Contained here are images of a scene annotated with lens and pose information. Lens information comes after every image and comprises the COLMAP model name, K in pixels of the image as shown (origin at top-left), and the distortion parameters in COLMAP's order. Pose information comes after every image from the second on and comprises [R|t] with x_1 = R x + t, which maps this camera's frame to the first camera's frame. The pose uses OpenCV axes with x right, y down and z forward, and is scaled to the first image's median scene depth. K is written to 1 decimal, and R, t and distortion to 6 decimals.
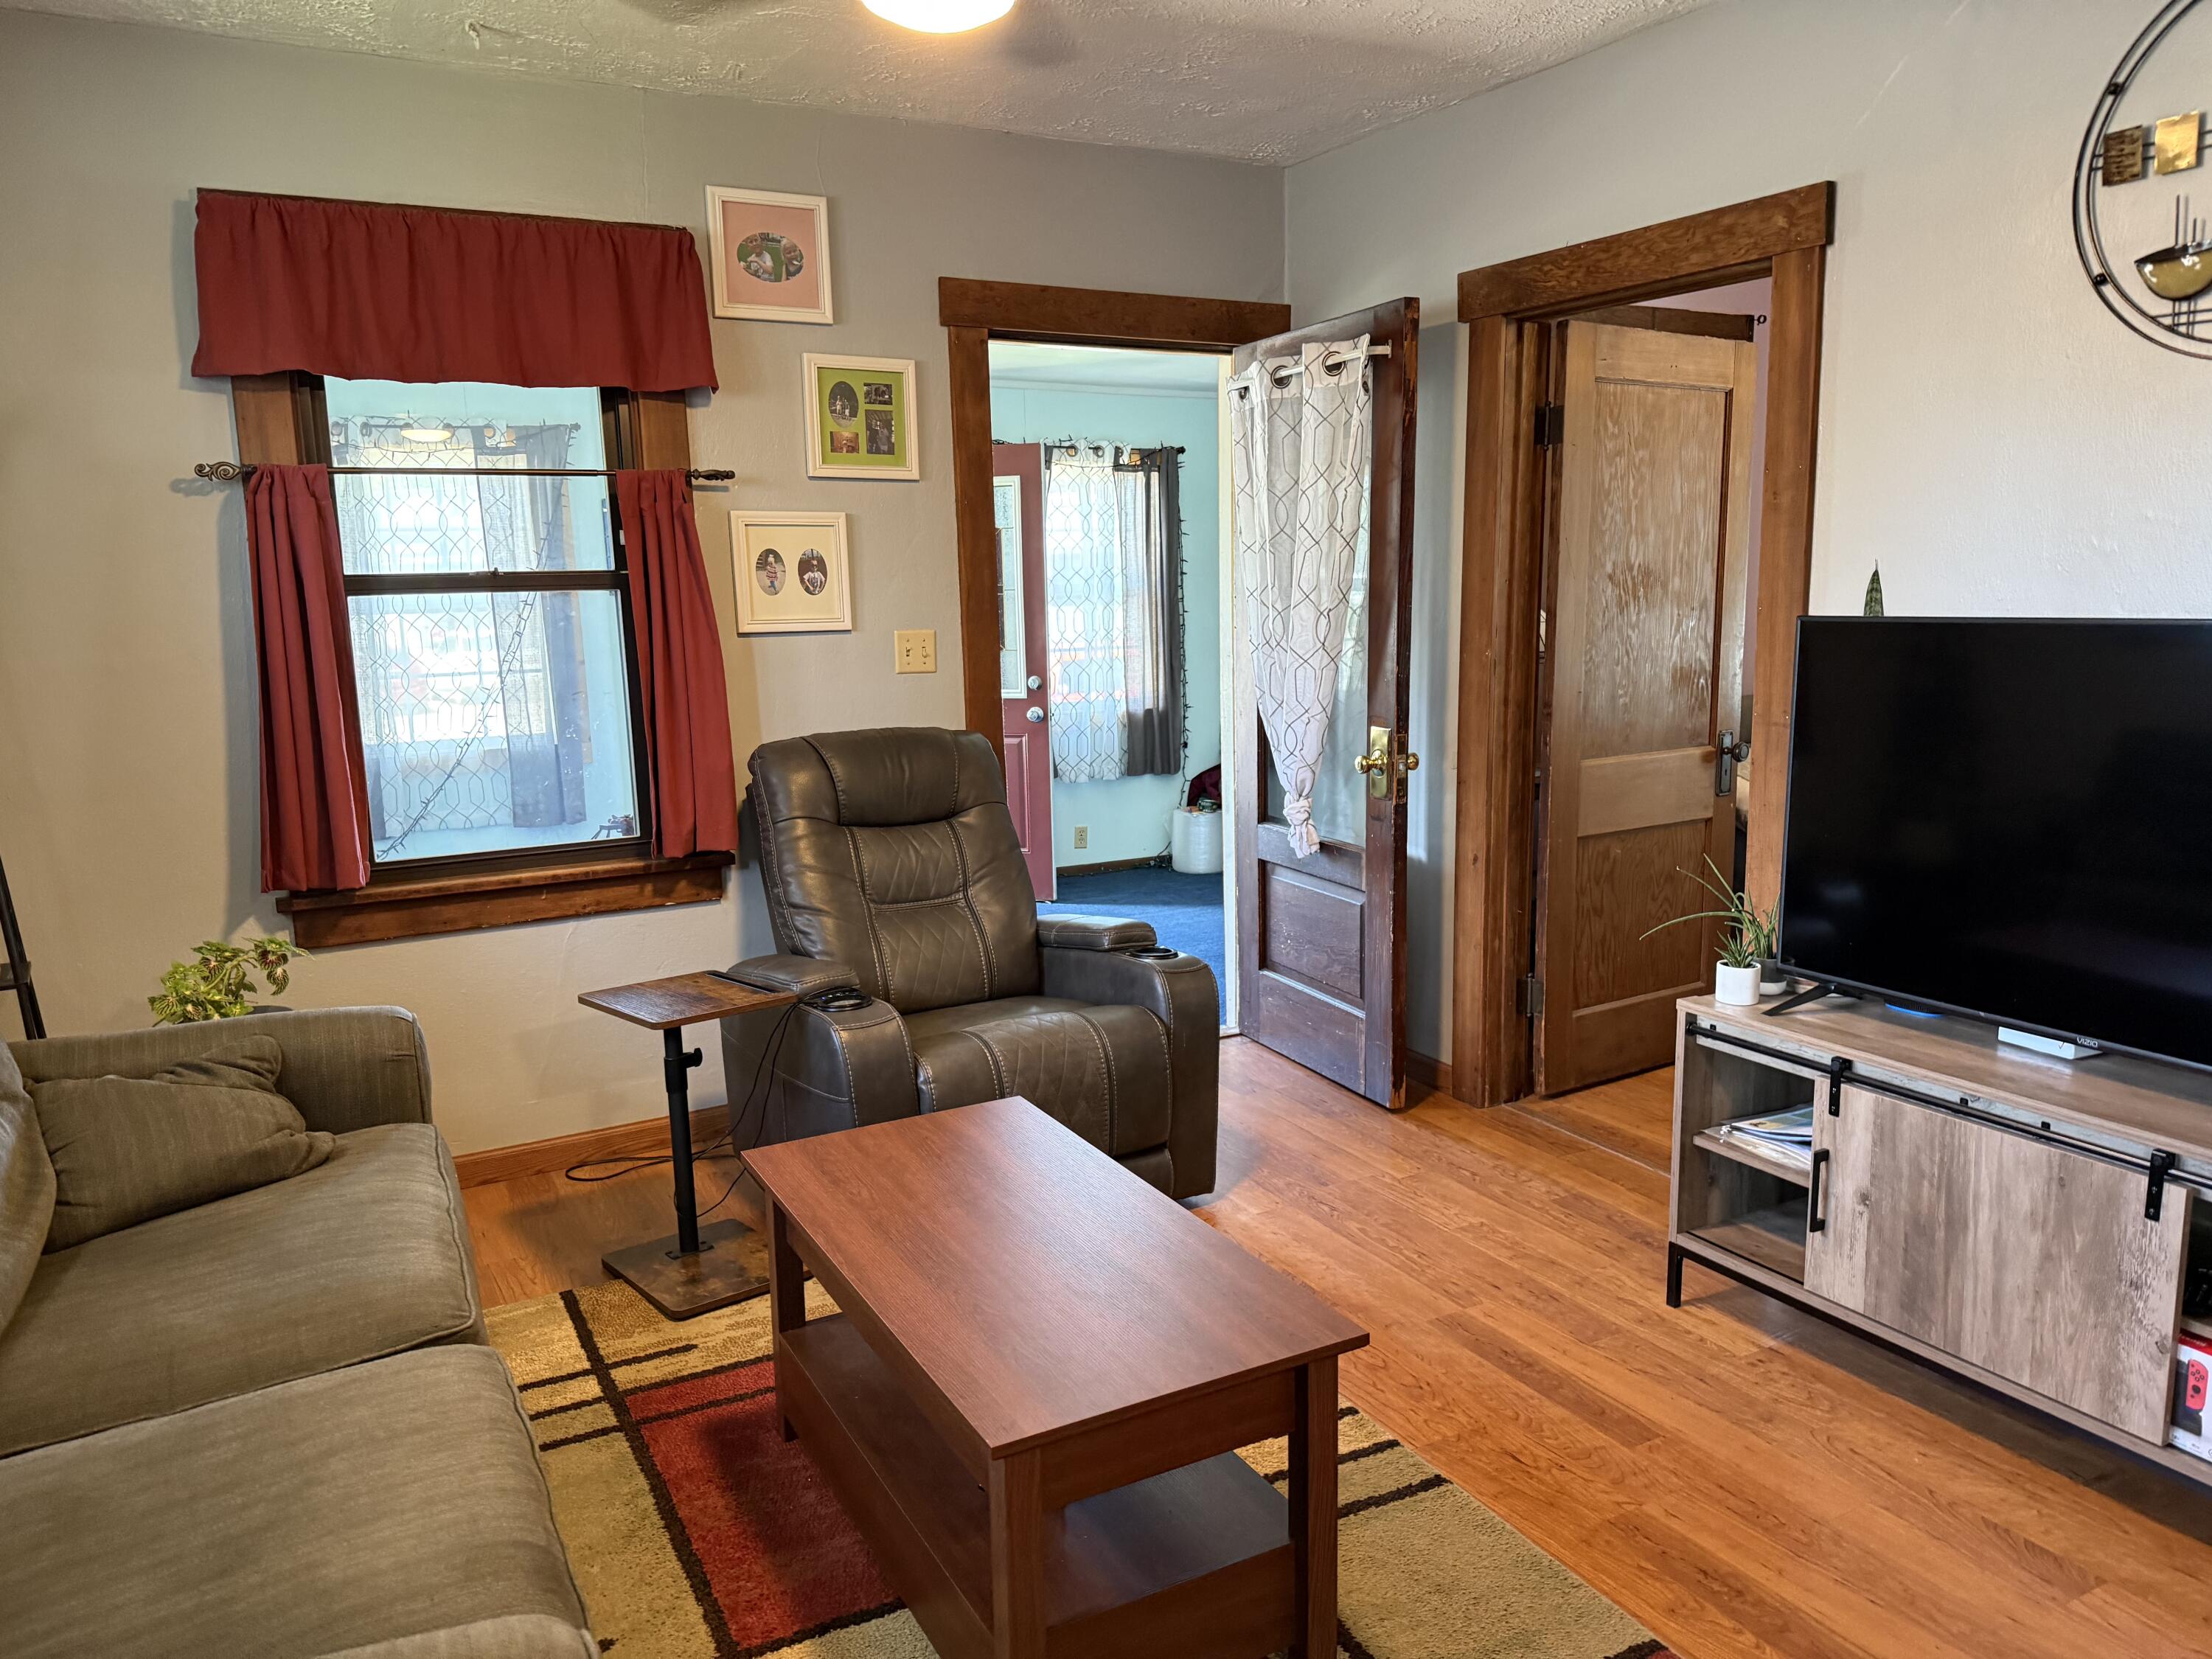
lens RADIAL K [[1559.6, 0, 1121.8], [0, 1559.6, 852.0], [0, 0, 1]] dist [0.056249, -0.076627]
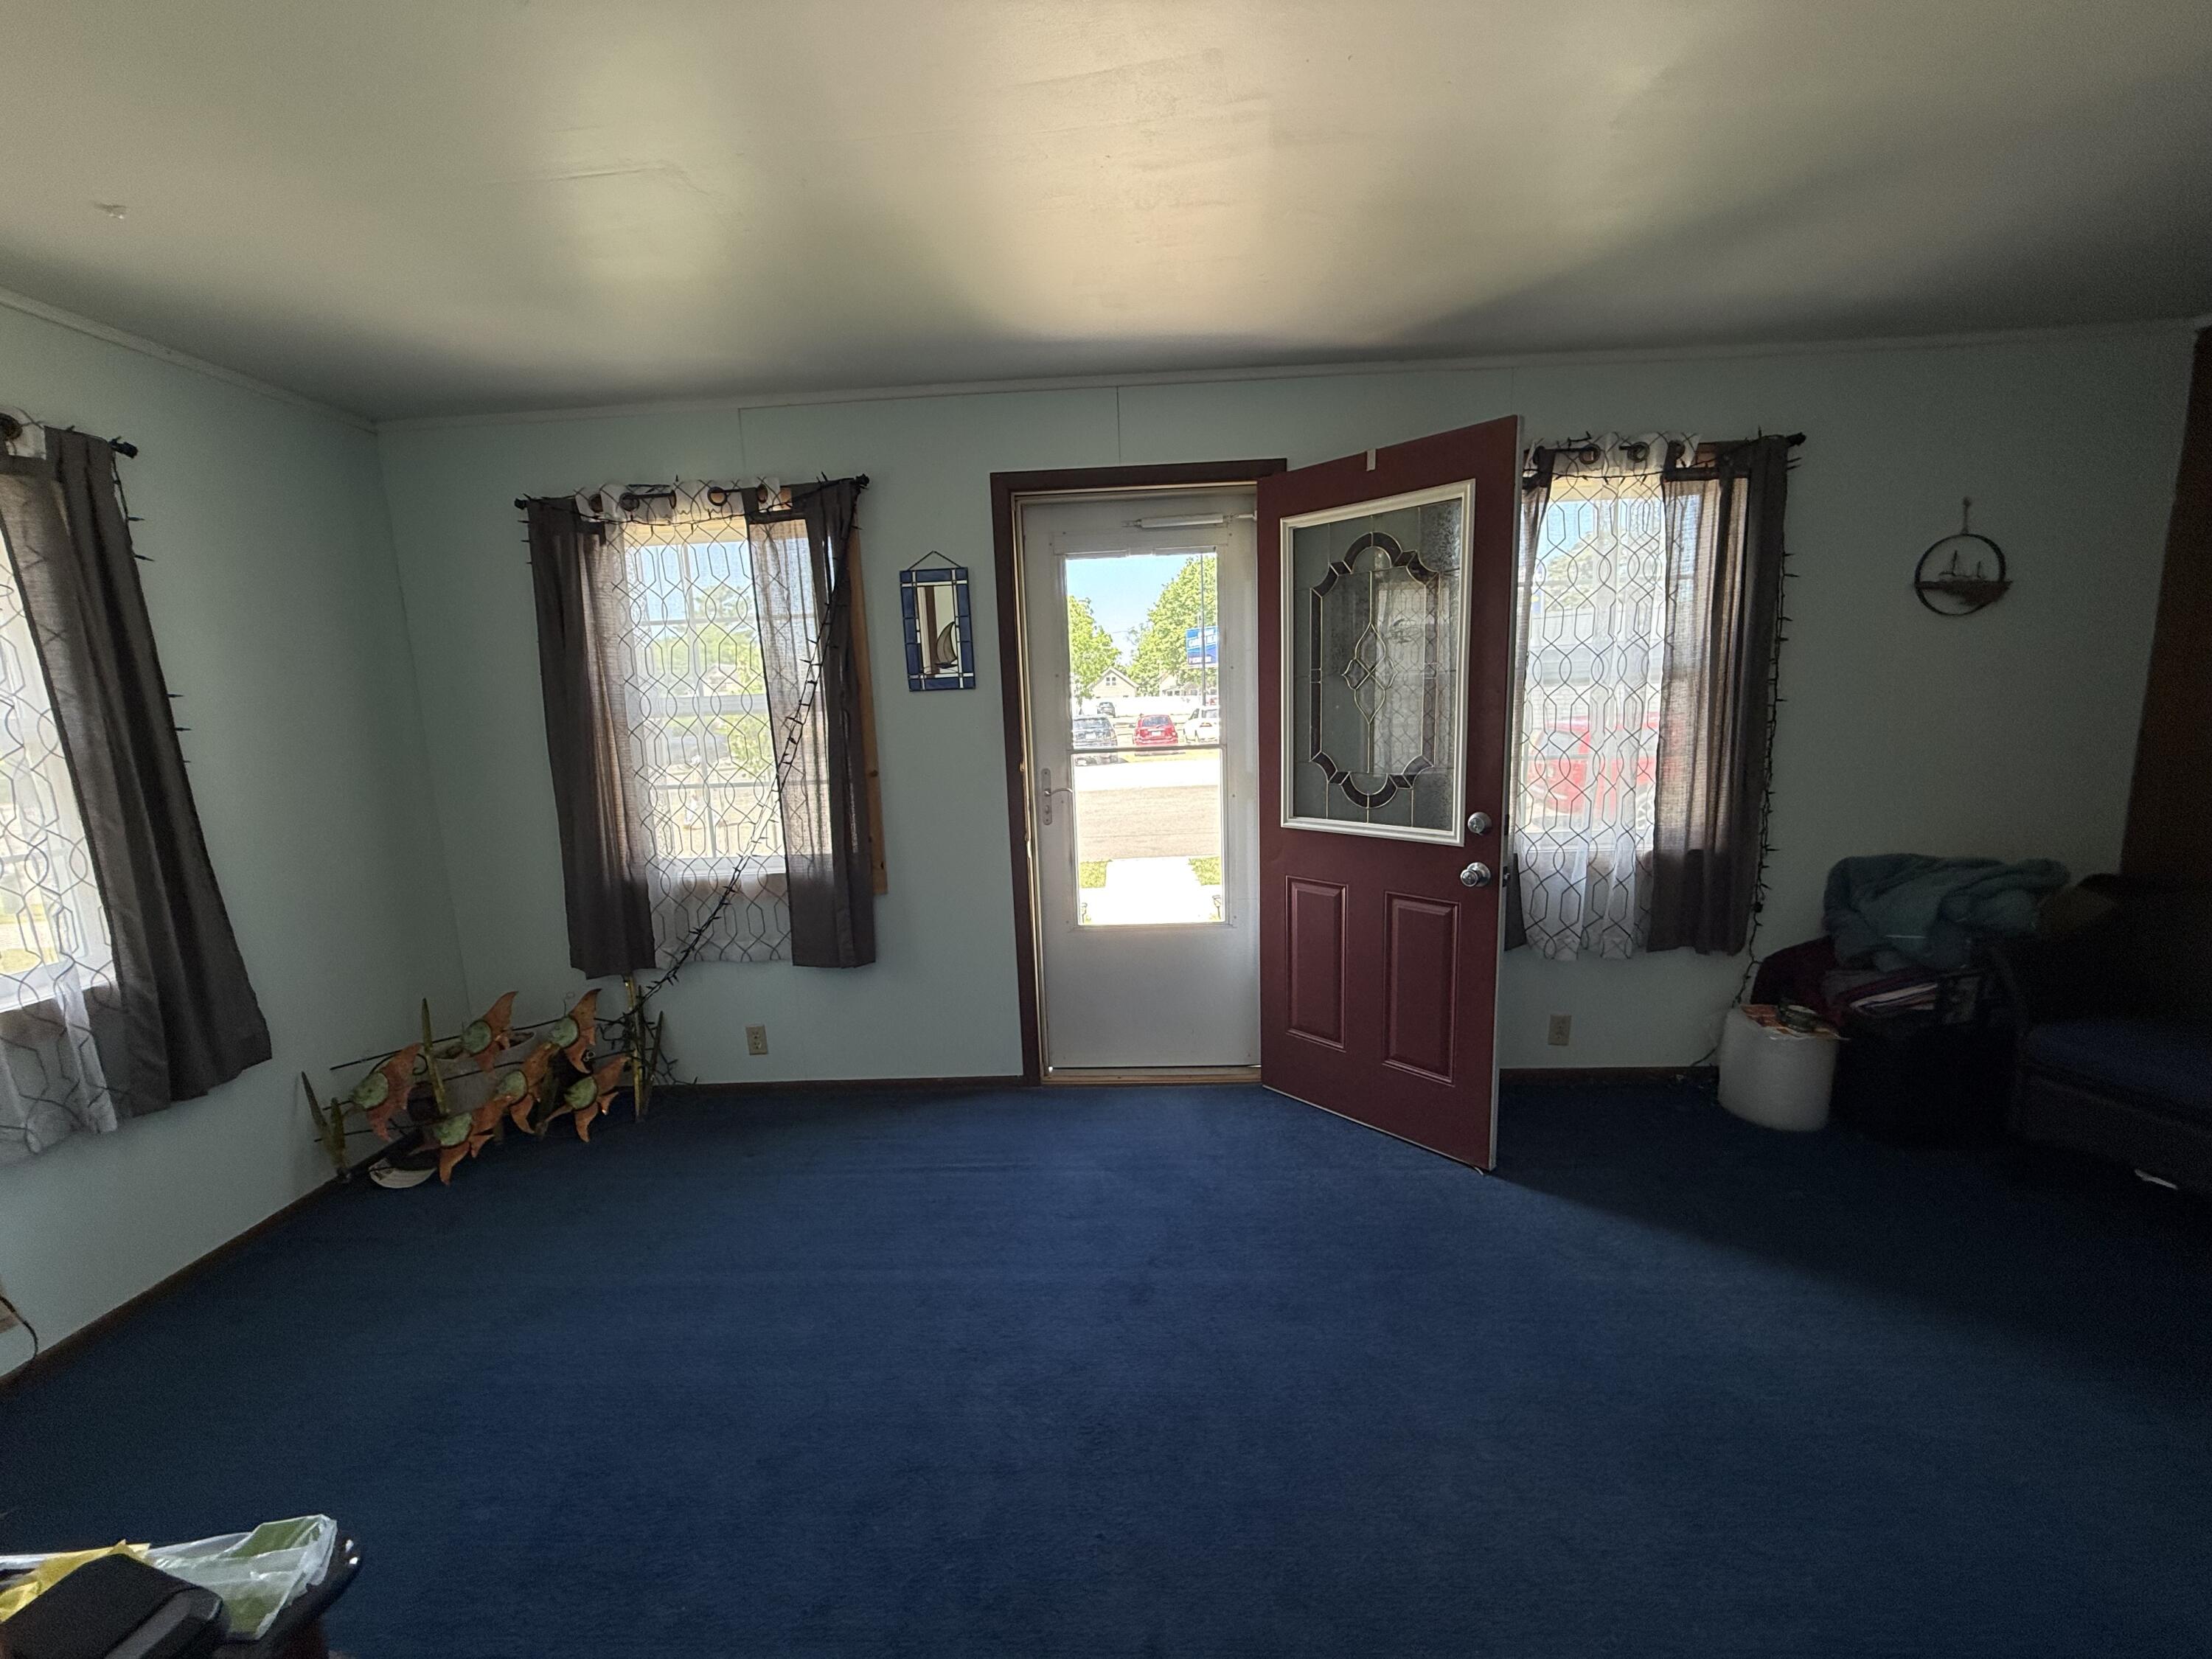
lens RADIAL K [[886.1, 0, 1092.0], [0, 886.1, 834.3], [0, 0, 1]] dist [-0.008170, 0.000596]
pose [[0.839829, 0.076268, -0.537466, 0.003253], [-0.072648, 0.996966, 0.027956, -0.093519], [0.537968, 0.015568, 0.842822, 0.572202]]
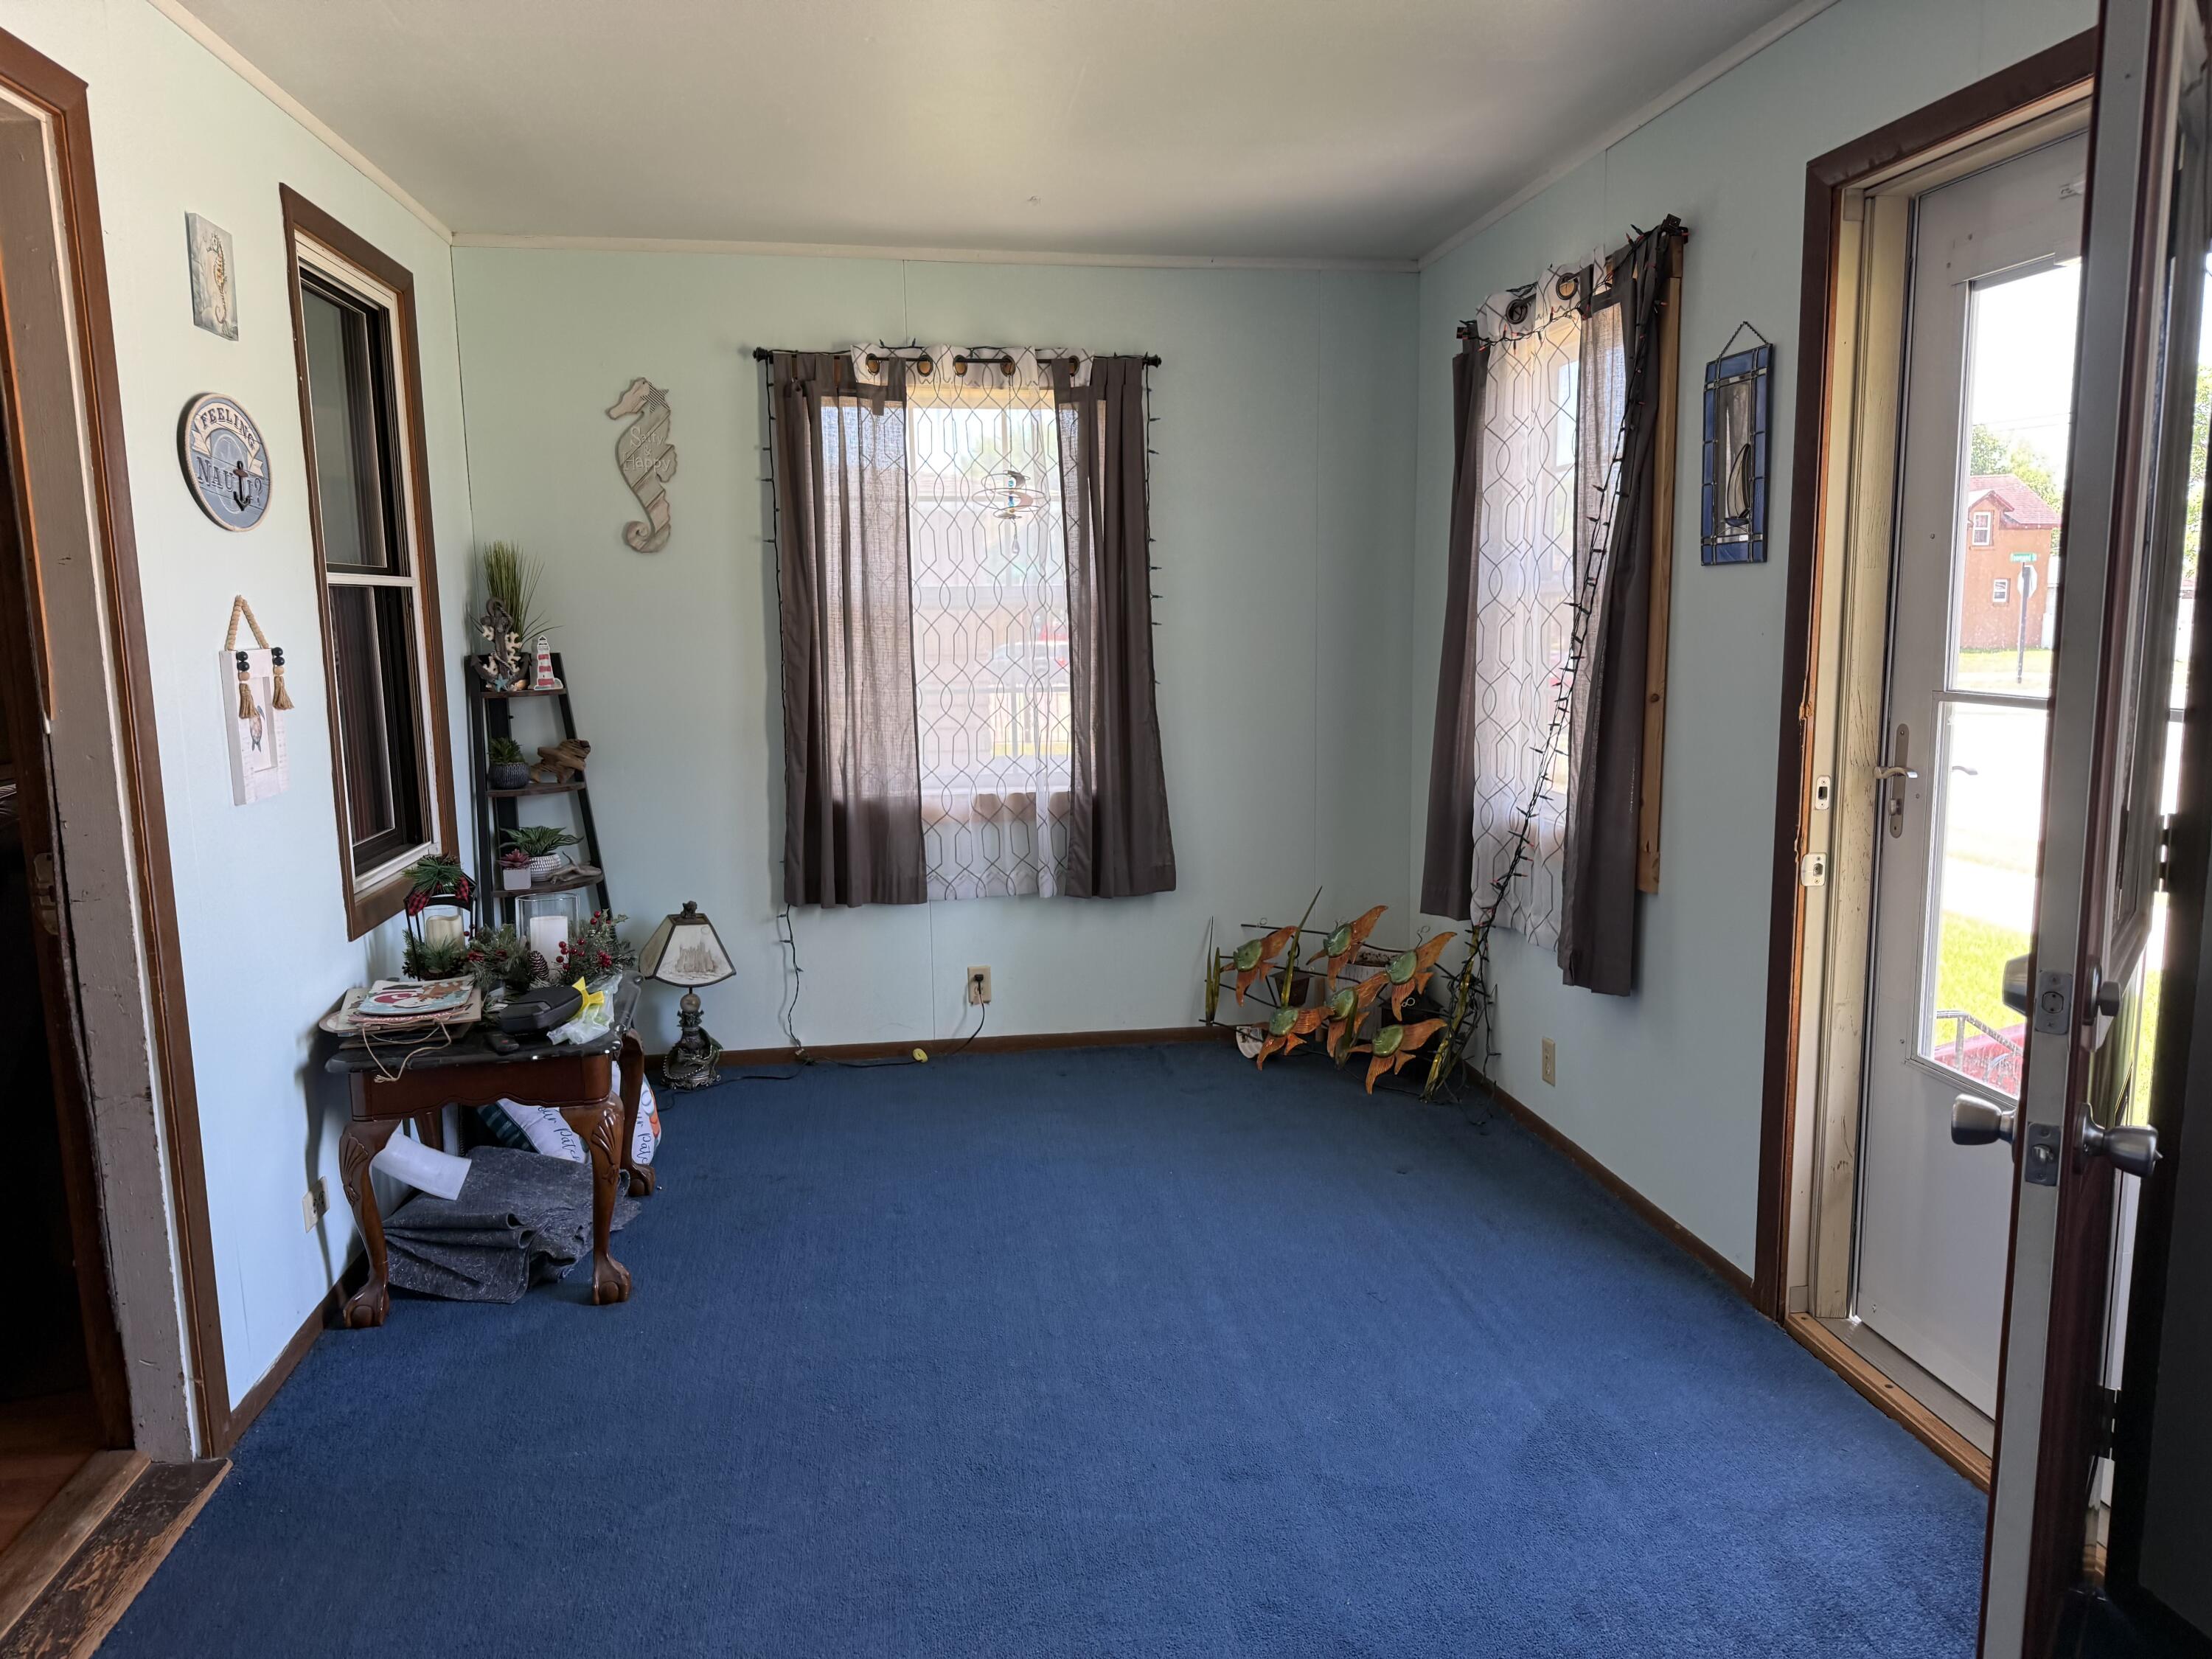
lens RADIAL K [[1559.6, 0, 1113.4], [0, 1559.6, 848.2], [0, 0, 1]] dist [0.056249, -0.076627]
pose [[-0.391488, 0.176612, -0.903075, 0.168872], [-0.124804, 0.962149, 0.242268, -0.149644], [0.911680, 0.207553, -0.354628, 0.880382]]
